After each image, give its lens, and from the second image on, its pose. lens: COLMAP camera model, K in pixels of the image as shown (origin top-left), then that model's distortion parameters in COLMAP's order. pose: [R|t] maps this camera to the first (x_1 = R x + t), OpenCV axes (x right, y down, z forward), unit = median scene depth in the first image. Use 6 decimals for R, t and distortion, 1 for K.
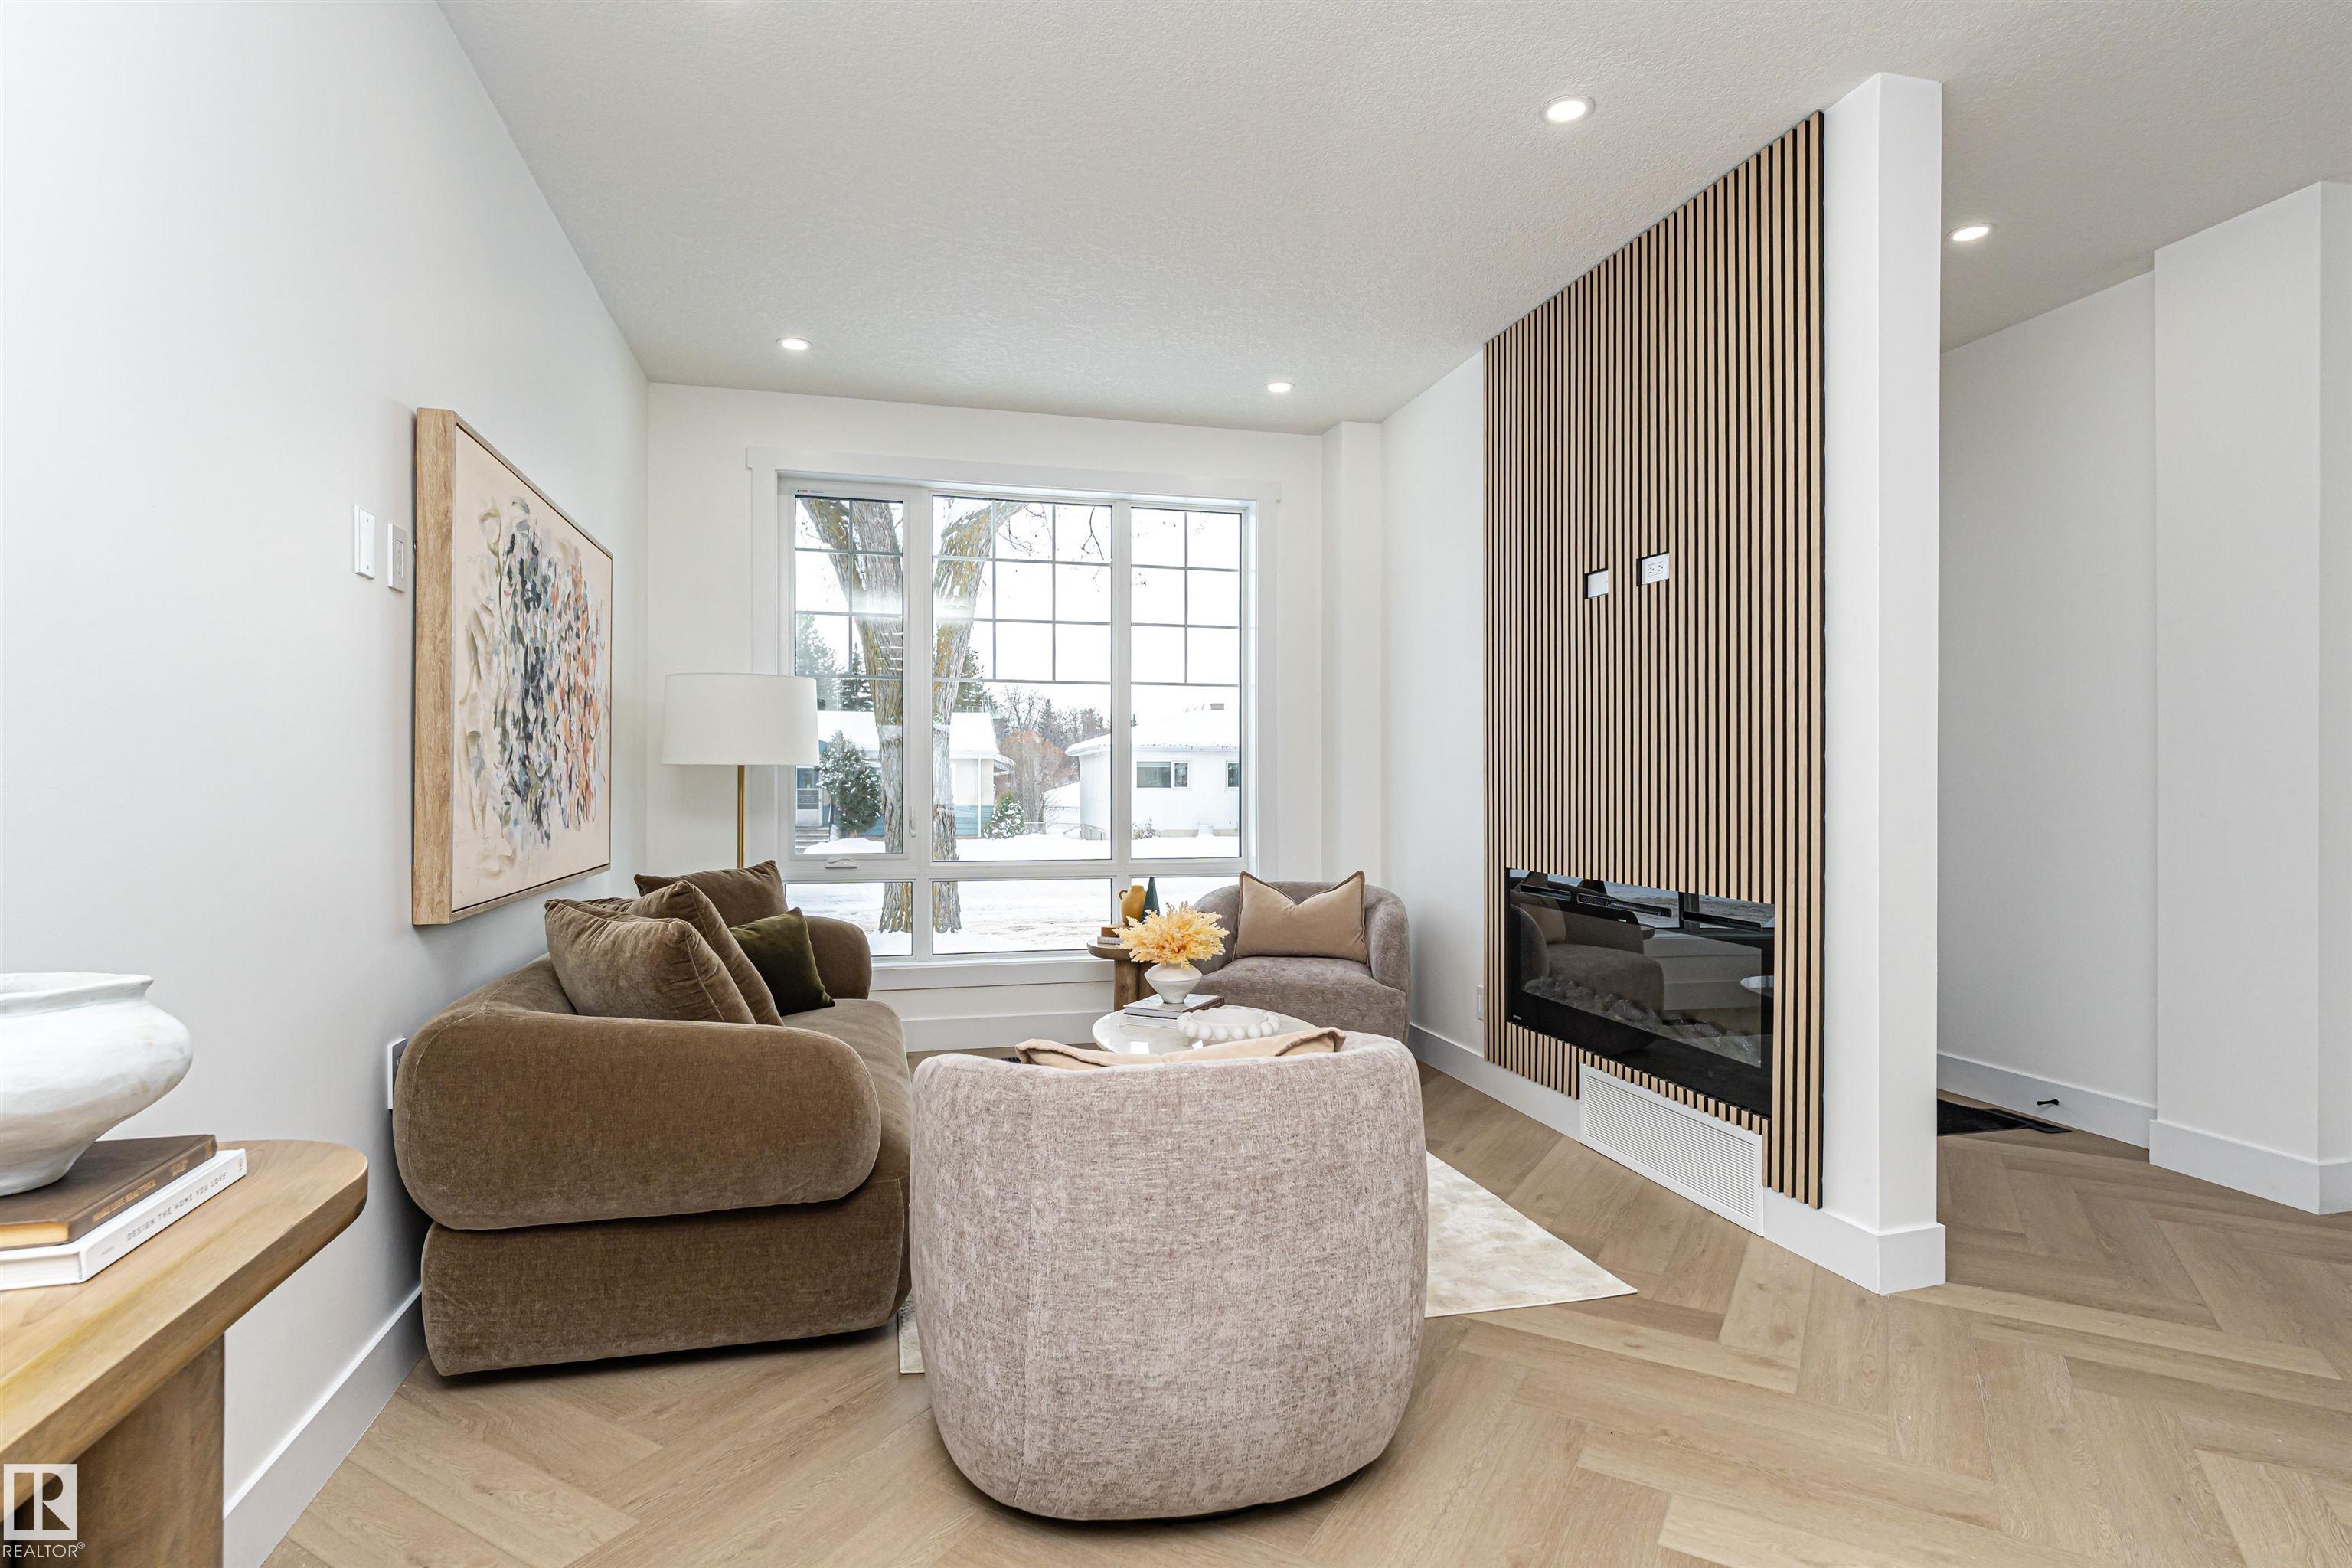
lens RADIAL K [[1174.2, 0, 1181.9], [0, 1174.2, 792.4], [0, 0, 1]] dist [-0.002243, -0.000872]
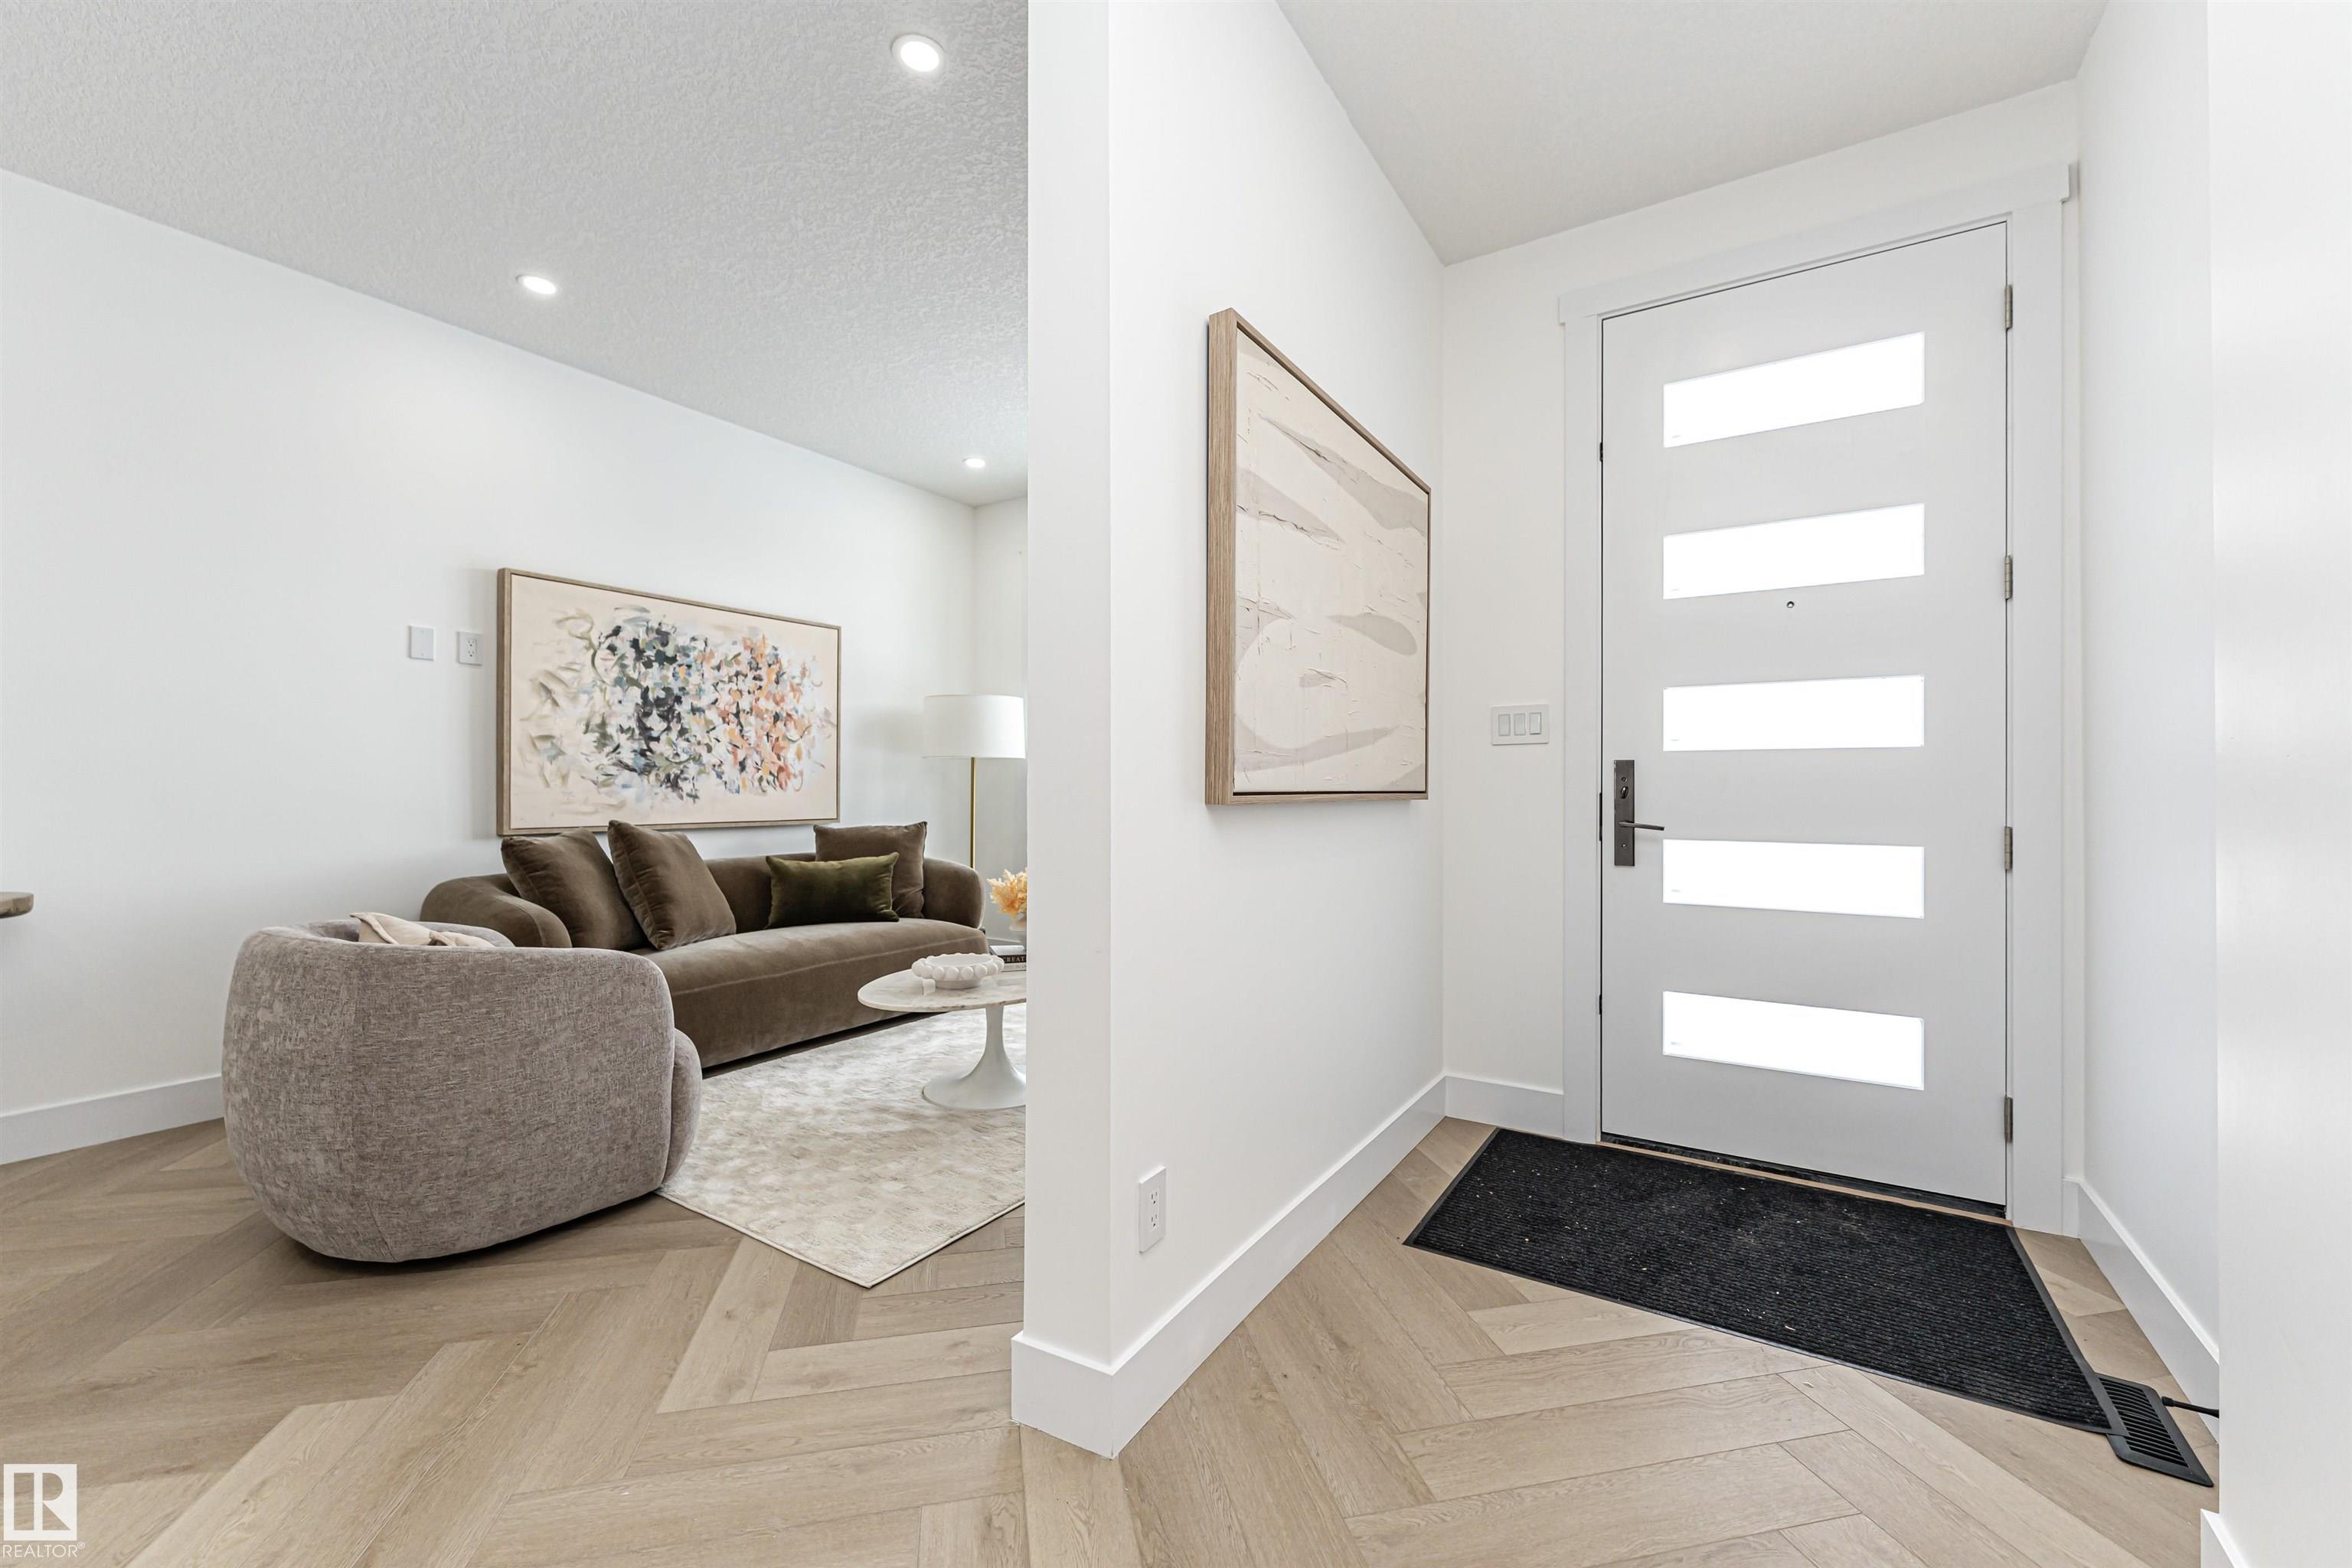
lens RADIAL K [[943.2, 0, 1184.4], [0, 943.2, 783.9], [0, 0, 1]] dist [-0.000132, -0.000302]
pose [[0.683332, -0.003855, -0.730098, 1.078993], [-0.003579, 0.999956, -0.008631, 0.031014], [0.730099, 0.008511, 0.683288, 0.651677]]
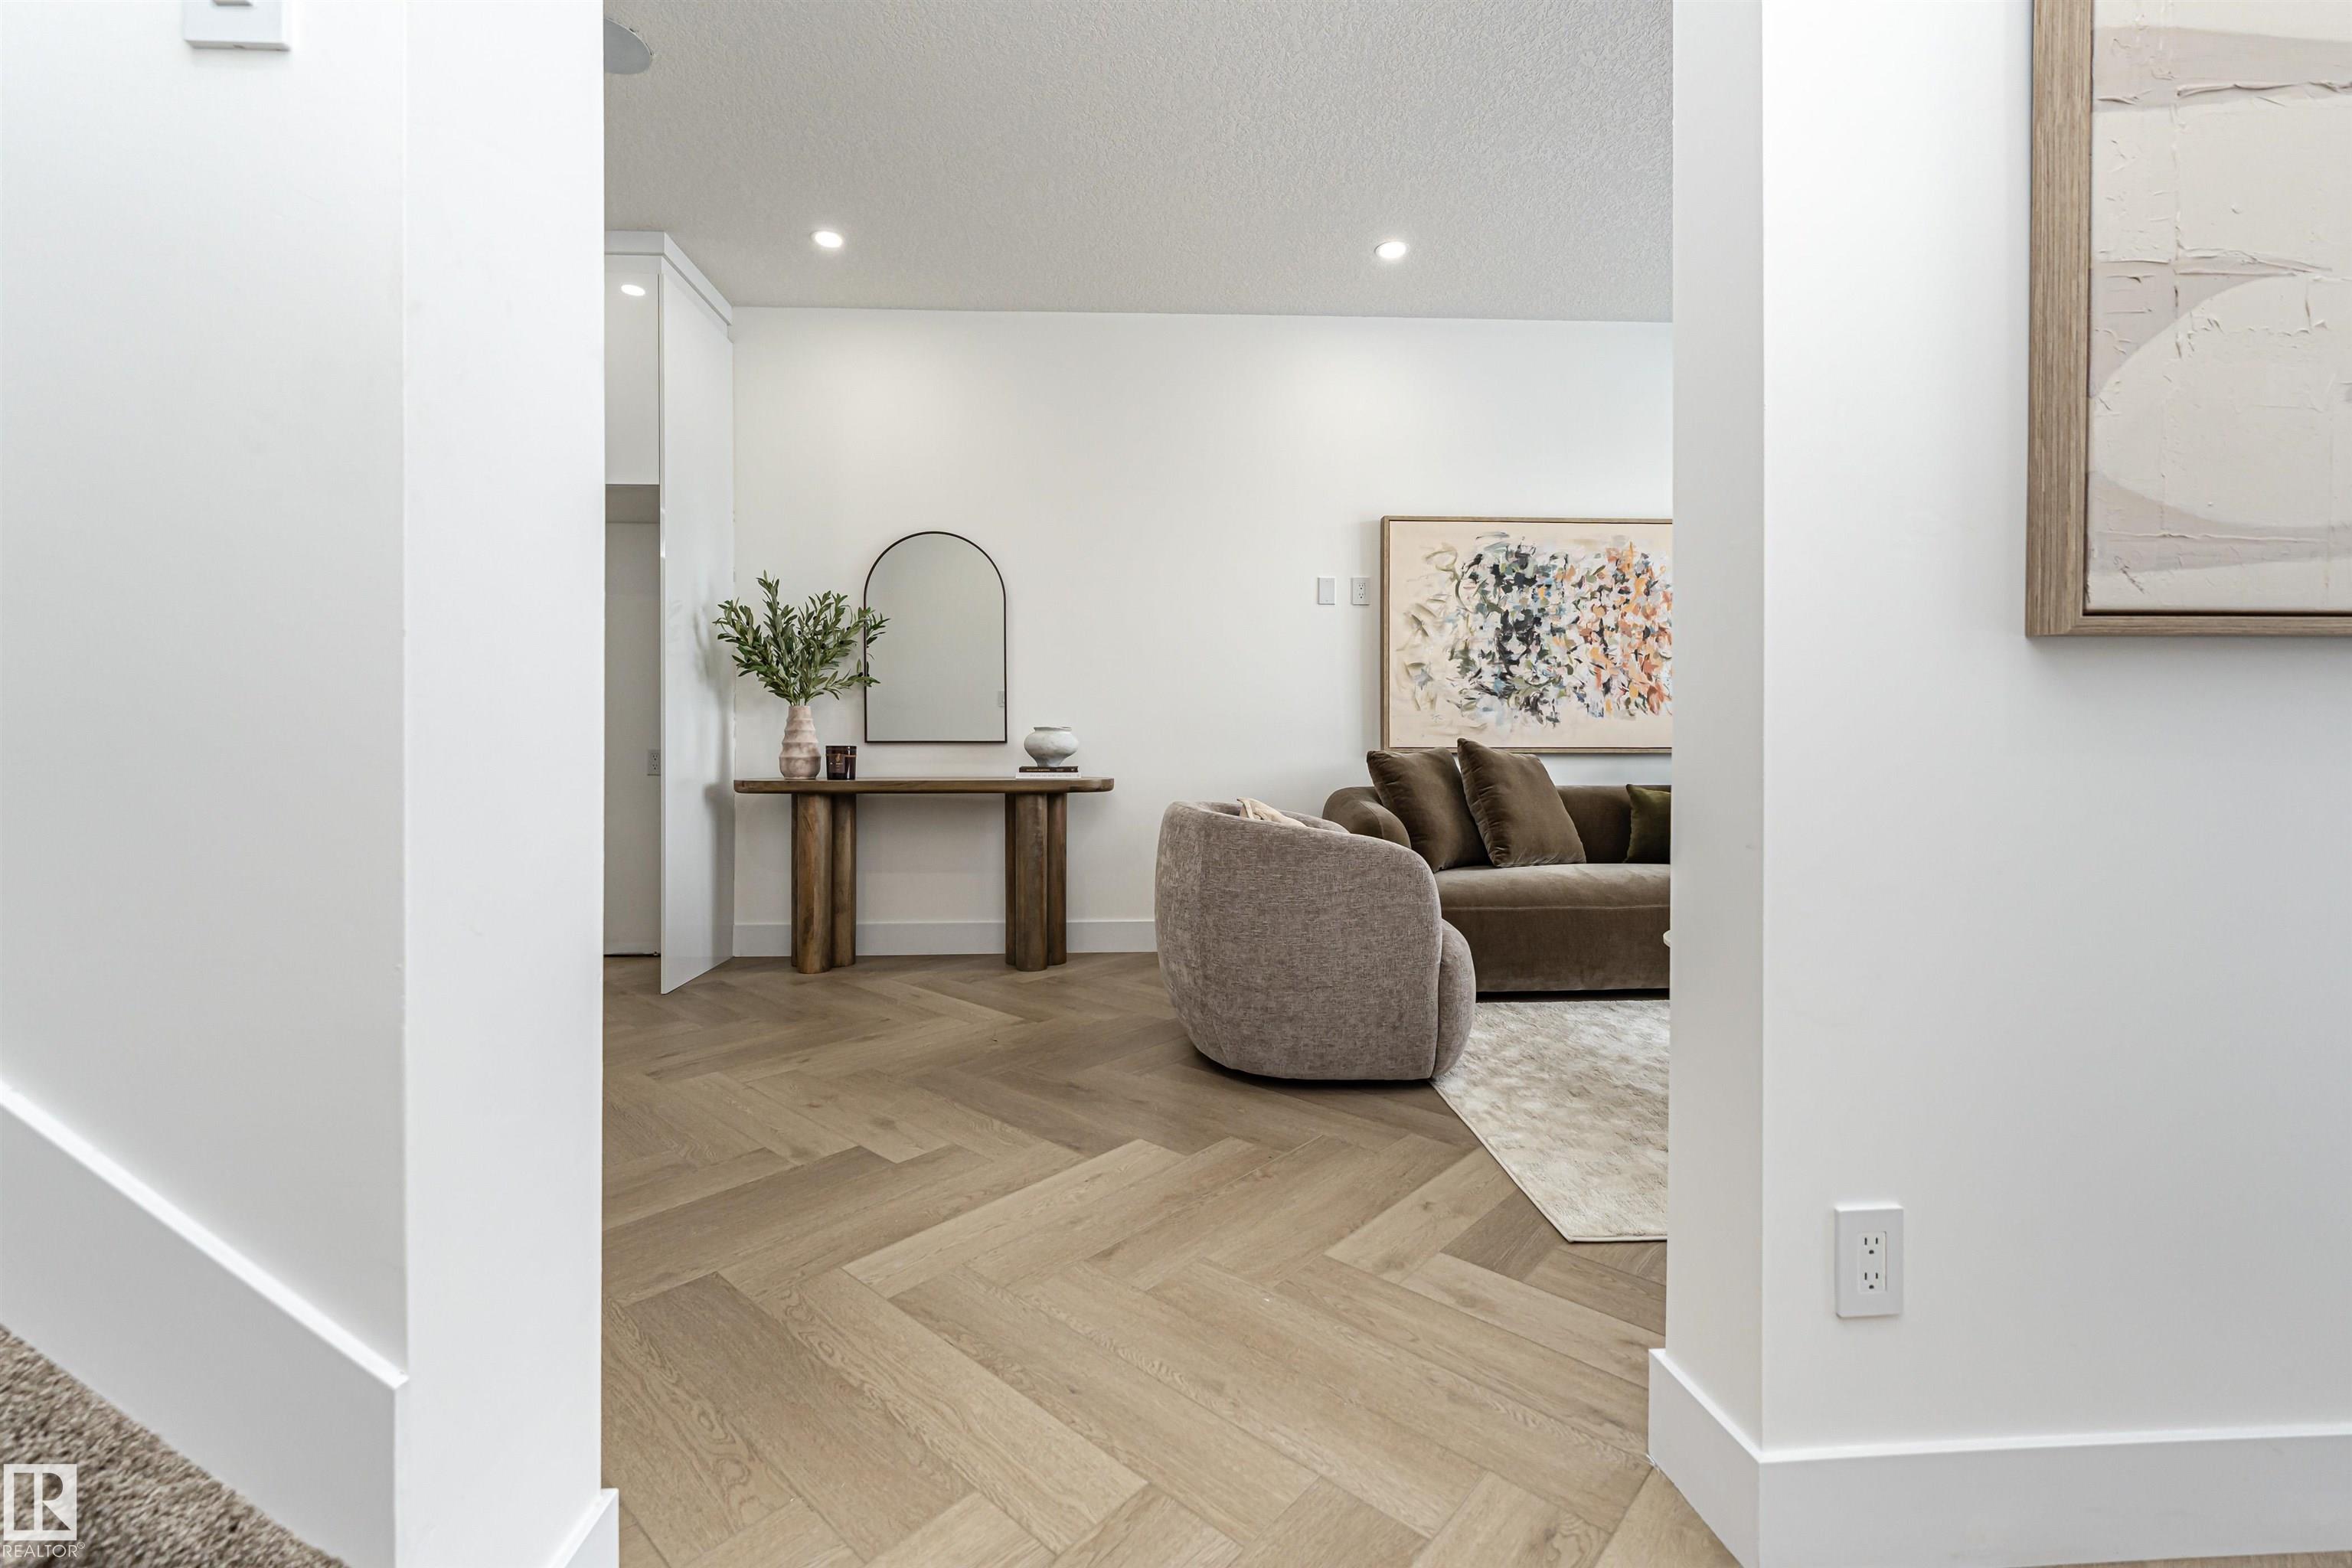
lens RADIAL K [[999.6, 0, 1156.3], [0, 999.6, 751.1], [0, 0, 1]] dist [-0.000004, -0.000785]
pose [[-0.215495, 0.004039, -0.976497, 1.088105], [-0.005415, 0.999971, 0.005331, 0.085551], [0.976490, 0.006436, -0.215467, 0.847544]]
